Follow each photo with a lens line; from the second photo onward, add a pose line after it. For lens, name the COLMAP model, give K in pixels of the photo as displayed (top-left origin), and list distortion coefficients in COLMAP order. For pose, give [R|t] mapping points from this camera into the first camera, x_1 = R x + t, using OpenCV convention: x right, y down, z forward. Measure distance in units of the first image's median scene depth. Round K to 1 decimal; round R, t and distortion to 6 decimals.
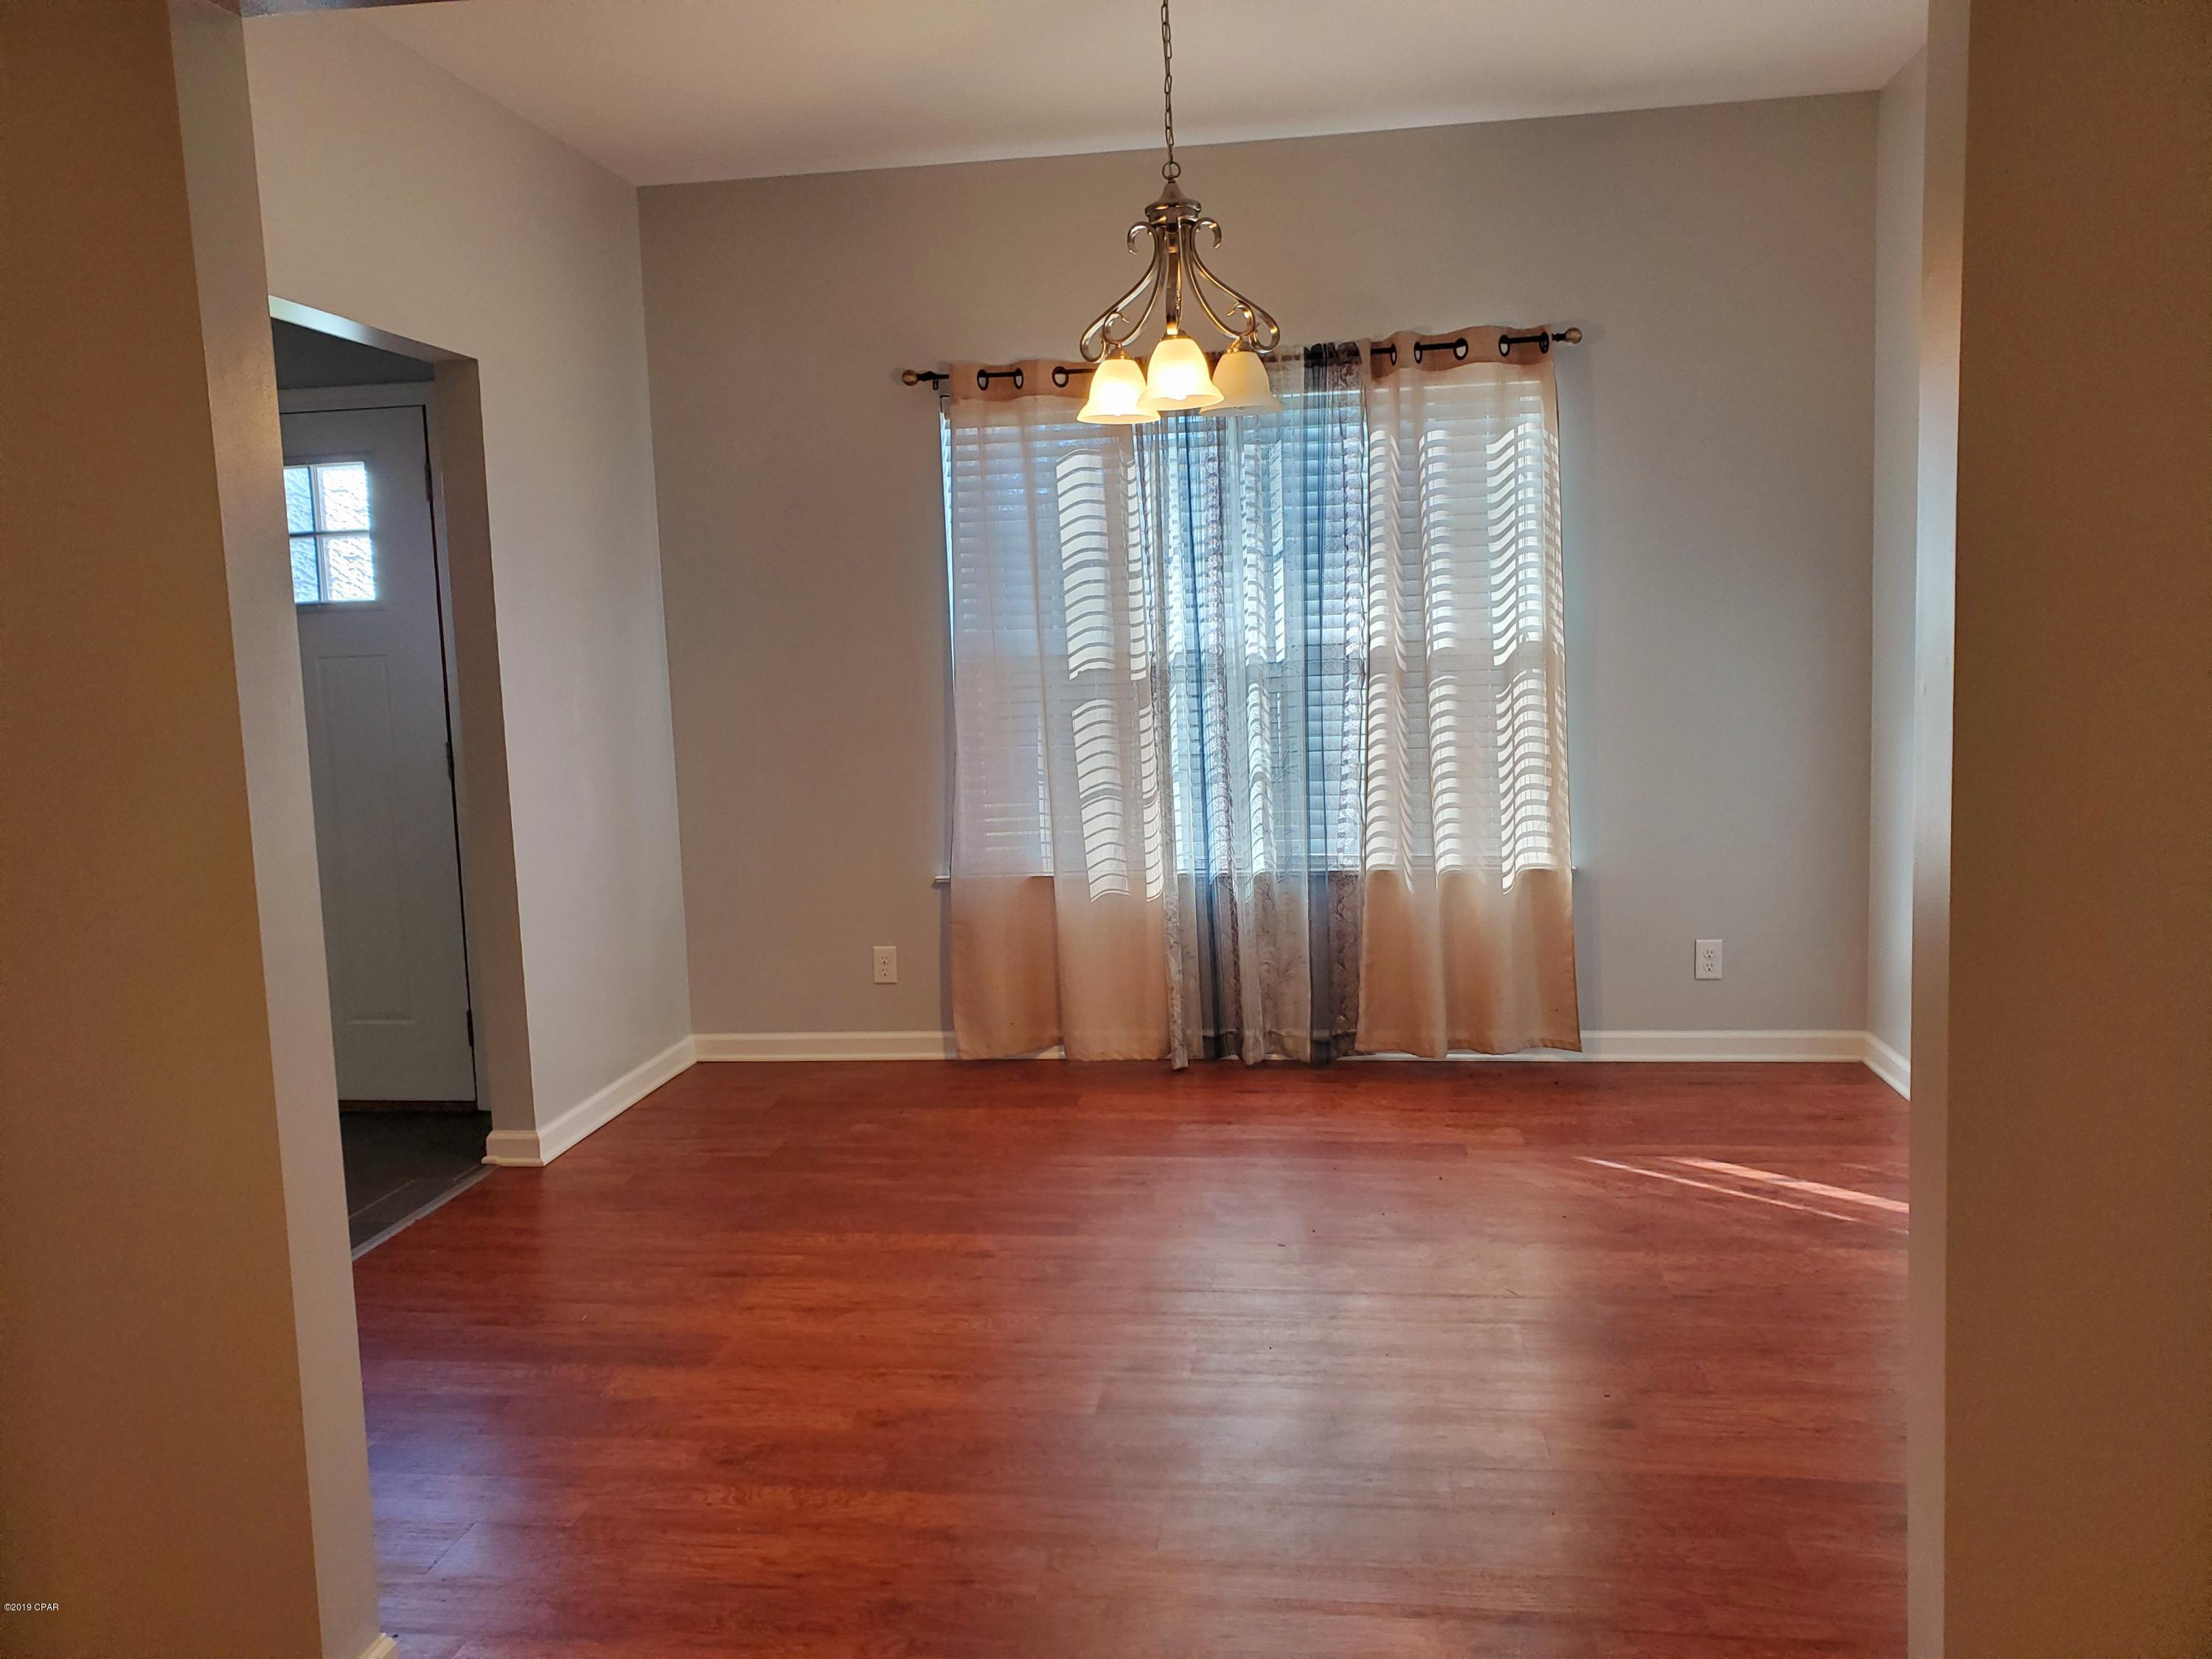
lens RADIAL K [[1762.4, 0, 1106.2], [0, 1762.4, 839.4], [0, 0, 1]] dist [0.048406, -0.036196]
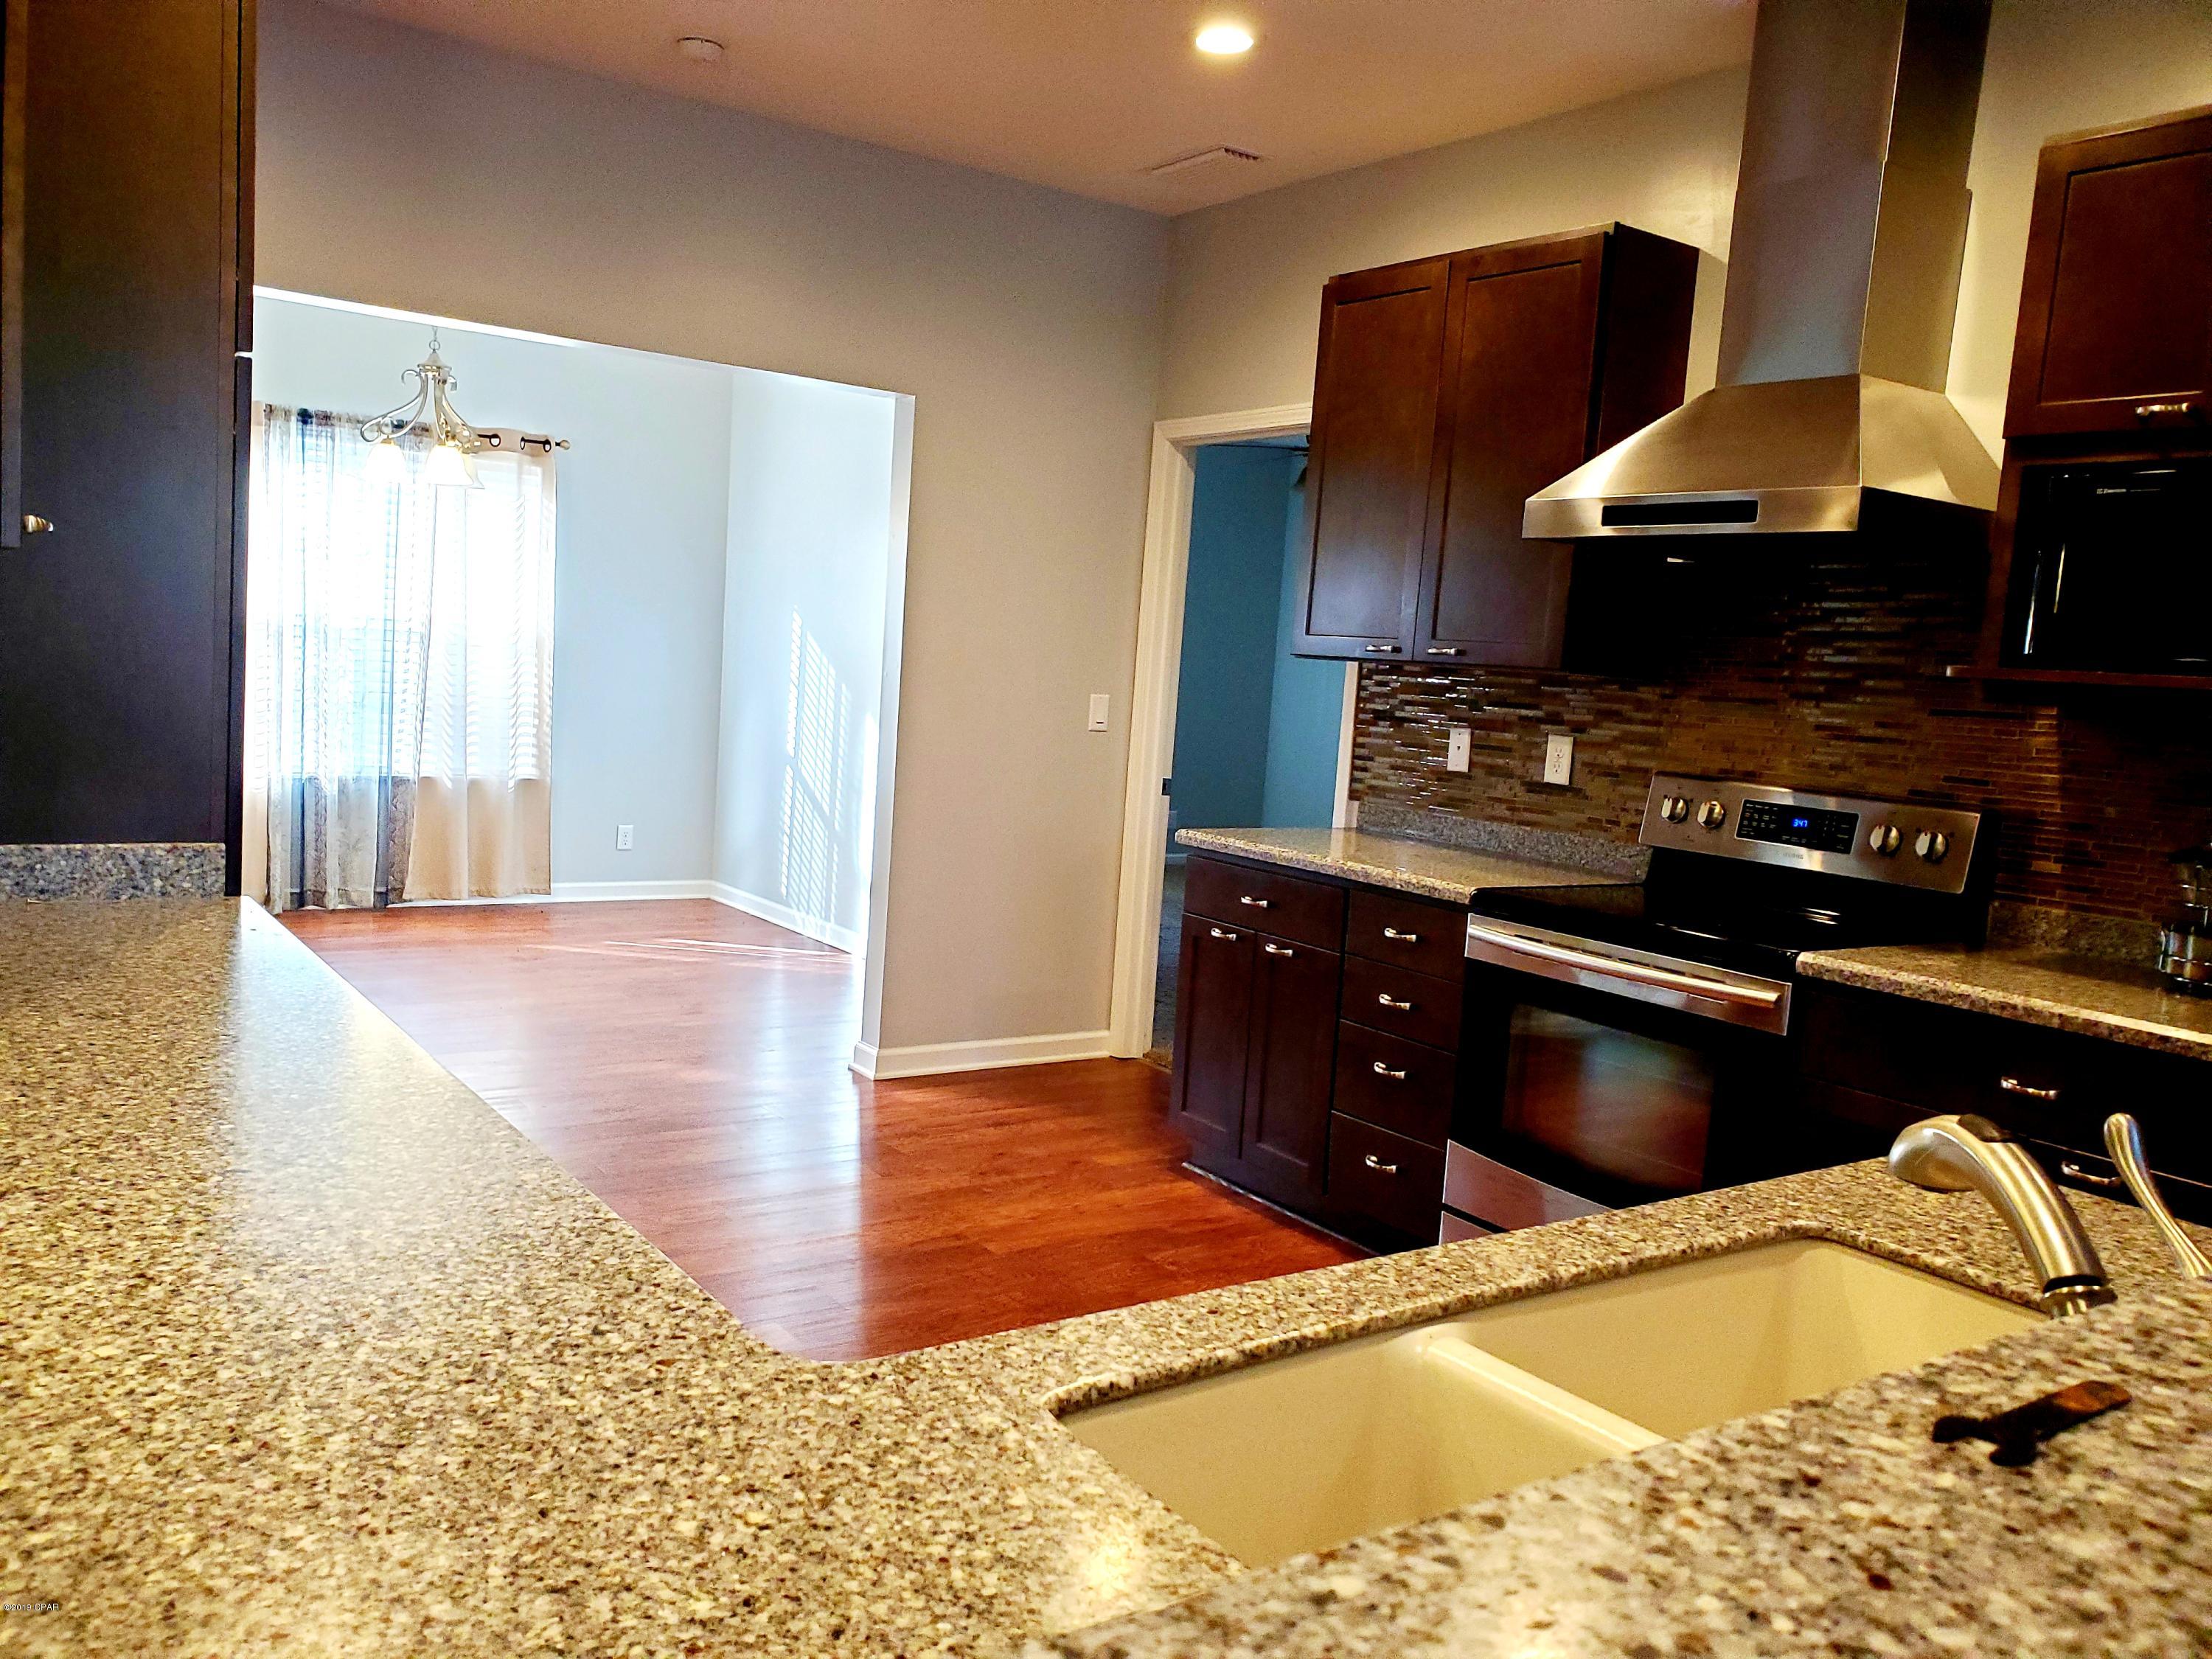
lens RADIAL K [[1762.4, 0, 1106.6], [0, 1762.4, 834.0], [0, 0, 1]] dist [0.048406, -0.036196]
pose [[0.722163, 0.009781, 0.691653, -0.458858], [-0.013885, 0.999904, 0.000358, 0.056717], [-0.691583, -0.009862, 0.722229, -0.469451]]
